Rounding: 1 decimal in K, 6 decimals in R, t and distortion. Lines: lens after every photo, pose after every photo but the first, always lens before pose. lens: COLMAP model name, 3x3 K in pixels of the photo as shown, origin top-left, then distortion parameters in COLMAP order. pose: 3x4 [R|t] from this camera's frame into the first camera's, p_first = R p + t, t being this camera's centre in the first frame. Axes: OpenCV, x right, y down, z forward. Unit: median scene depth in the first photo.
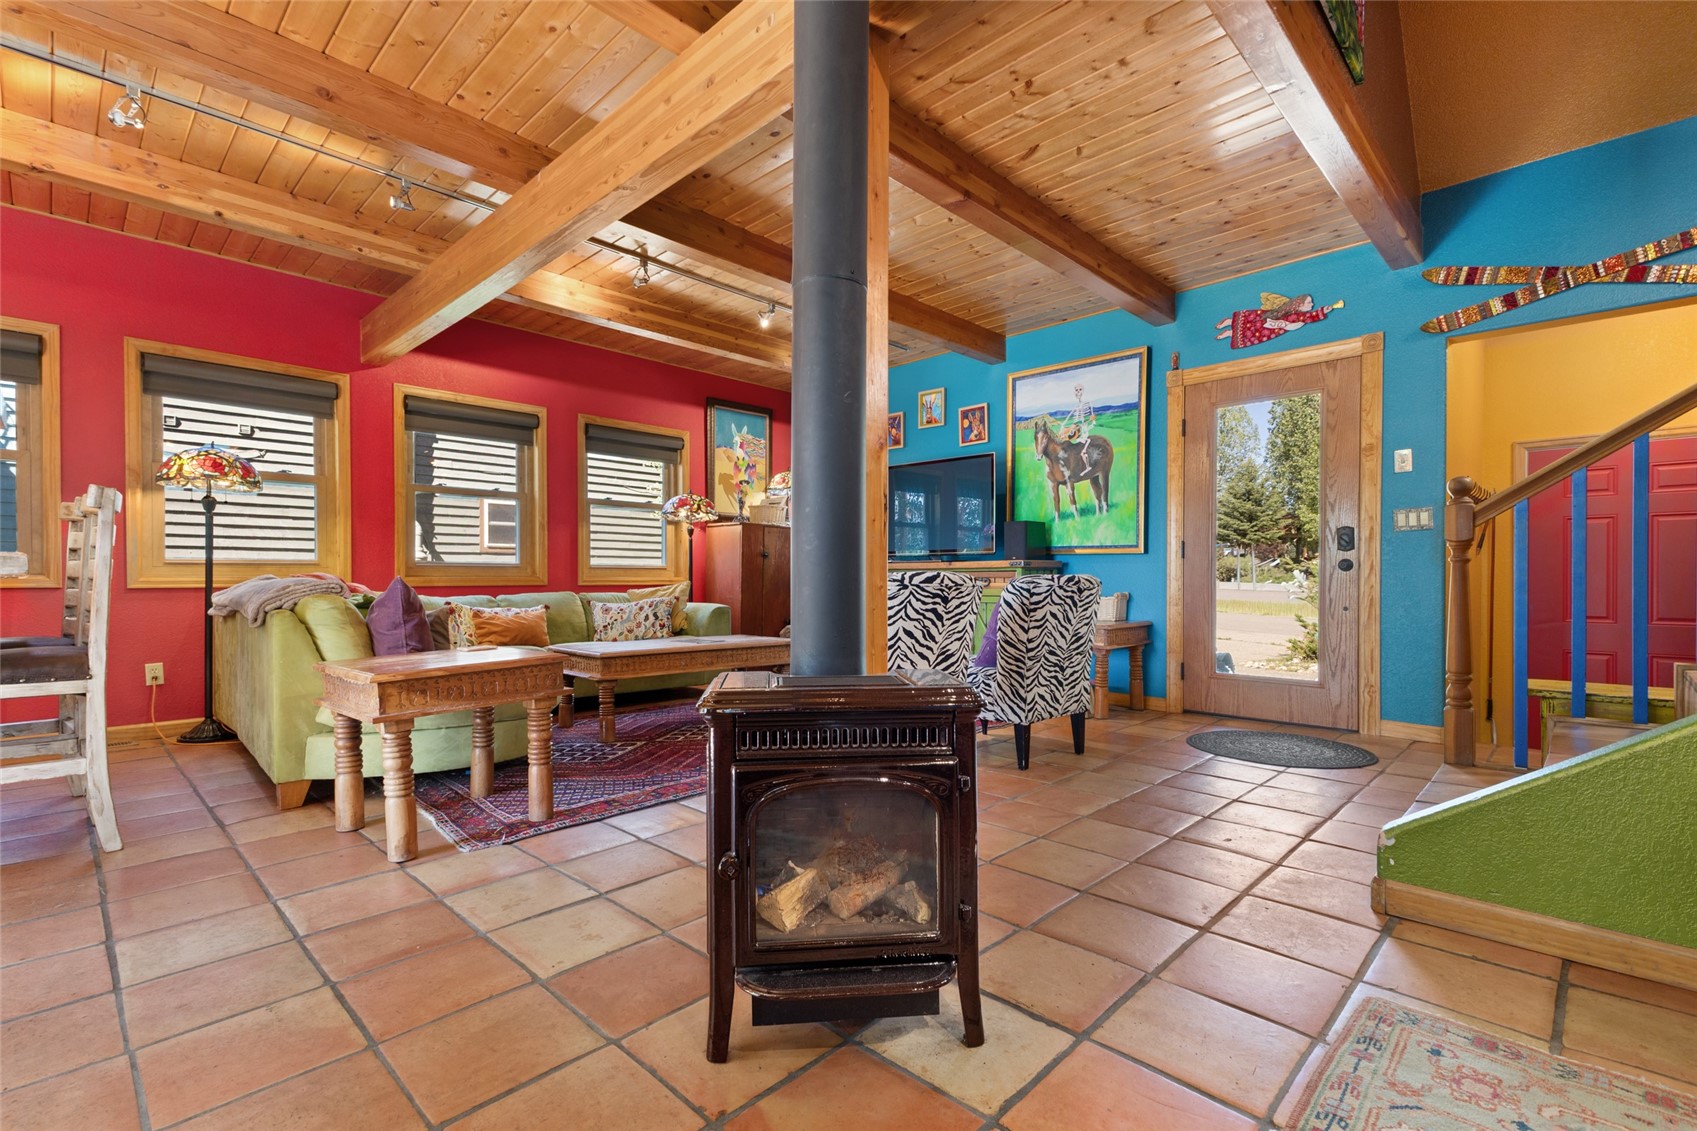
lens RADIAL K [[740.7, 0, 845.6], [0, 740.7, 572.5], [0, 0, 1]] dist [0.016323, -0.004222]
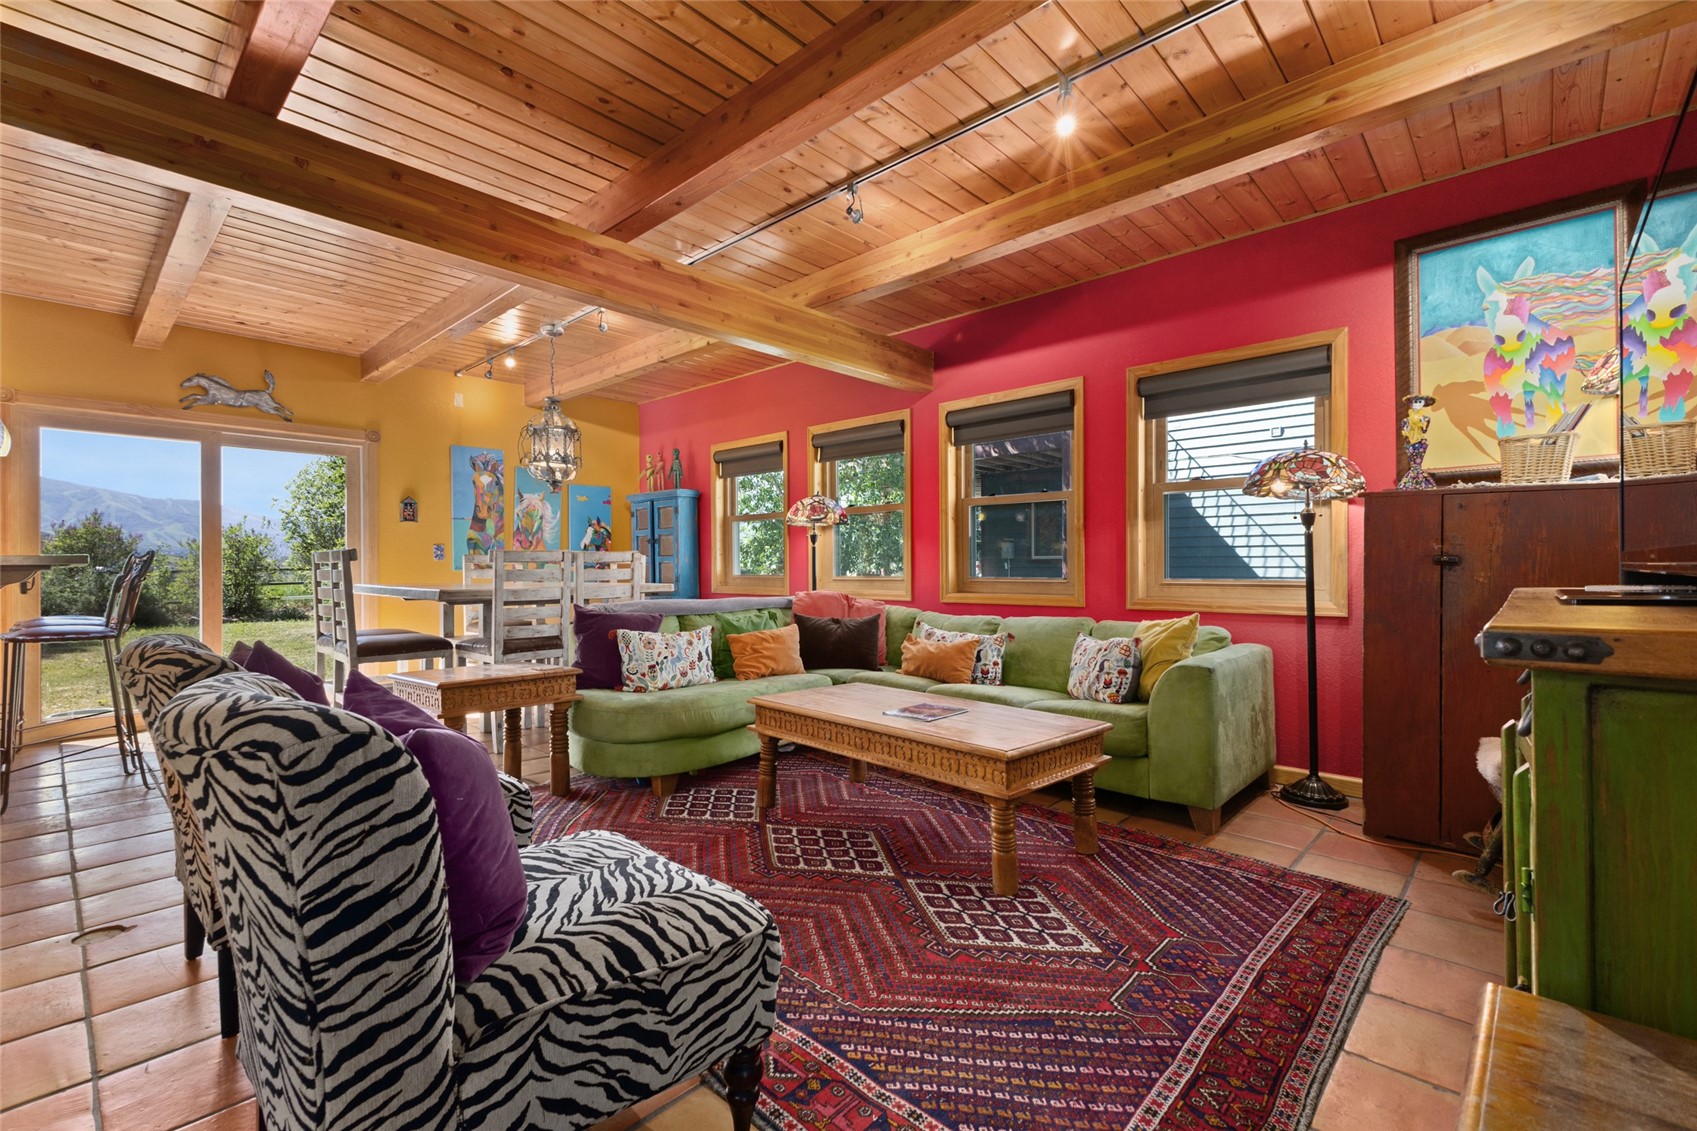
lens RADIAL K [[740.7, 0, 851.2], [0, 740.7, 569.1], [0, 0, 1]] dist [0.016323, -0.004222]
pose [[0.011938, 0.004193, -0.999920, 0.410063], [0.005927, 0.999973, 0.004264, -0.028798], [0.999911, -0.005978, 0.011913, 0.832936]]
